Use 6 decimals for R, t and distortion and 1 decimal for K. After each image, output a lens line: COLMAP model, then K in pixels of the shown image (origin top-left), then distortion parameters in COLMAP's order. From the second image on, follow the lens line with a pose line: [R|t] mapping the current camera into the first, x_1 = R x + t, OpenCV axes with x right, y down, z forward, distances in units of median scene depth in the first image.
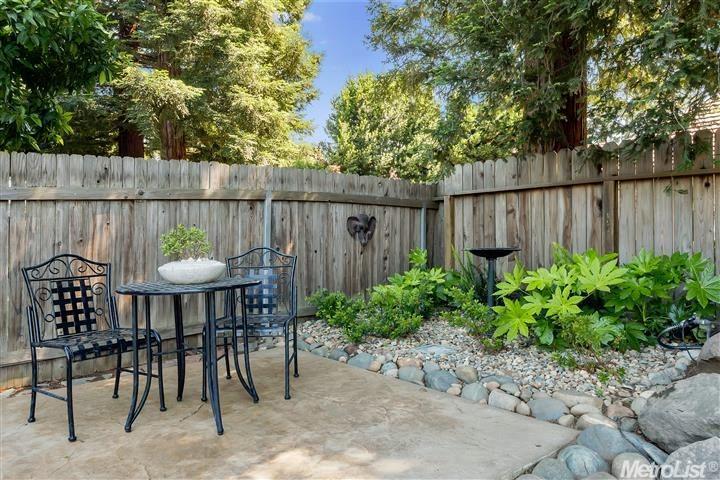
lens RADIAL K [[521.4, 0, 360.0], [0, 521.4, 240.0], [0, 0, 1]] dist [0.003254, 0.001043]
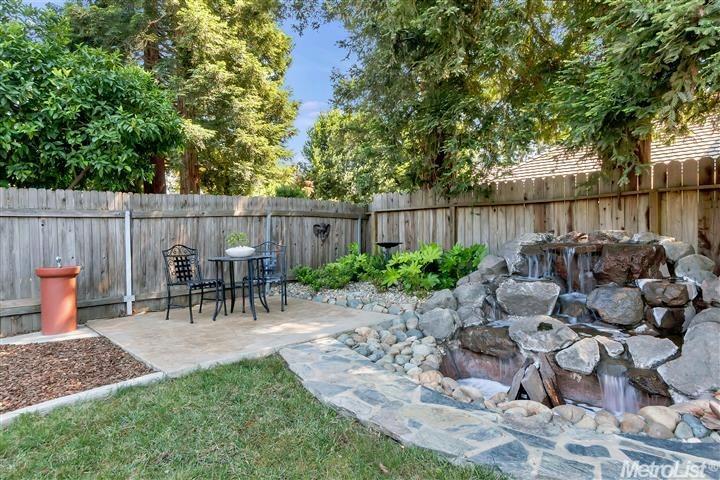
lens RADIAL K [[432.9, 0, 360.0], [0, 432.9, 240.0], [0, 0, 1]] dist [0.002023, 0.000452]
pose [[0.997881, 0.000995, 0.065065, 0.017652], [-0.001479, 0.999972, 0.007385, -0.001615], [-0.065056, -0.007466, 0.997854, -0.220458]]
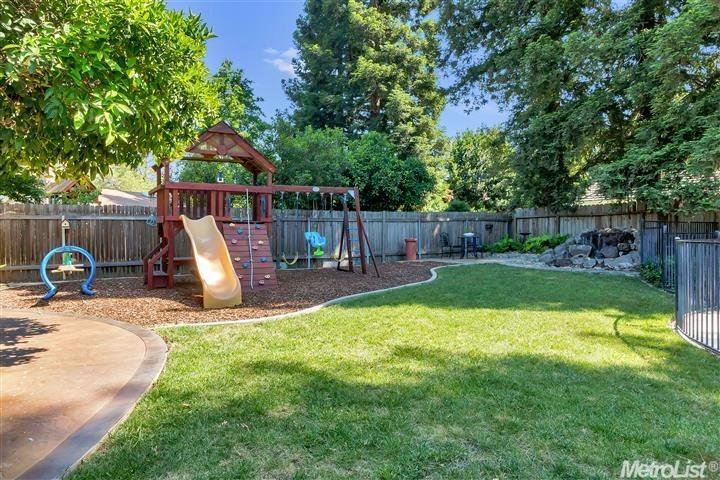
lens RADIAL K [[463.9, 0, 360.0], [0, 463.9, 240.0], [0, 0, 1]] dist [0.030628, 0.000330]
pose [[0.985568, 0.011614, -0.168883, -0.161361], [-0.010251, 0.999907, 0.008940, 0.020464], [0.168971, -0.007079, 0.985596, -1.115474]]
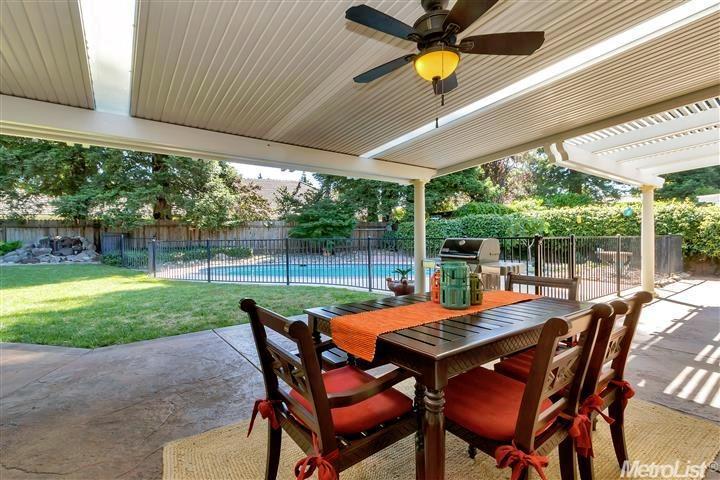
lens RADIAL K [[328.7, 0, 357.6], [0, 328.7, 240.1], [0, 0, 1]] dist [0.000930, 0.000196]
pose [[0.351157, 0.002613, 0.936313, -0.533752], [0.013791, 0.999873, -0.007962, 0.035578], [-0.936215, 0.015708, 0.351077, -1.357586]]
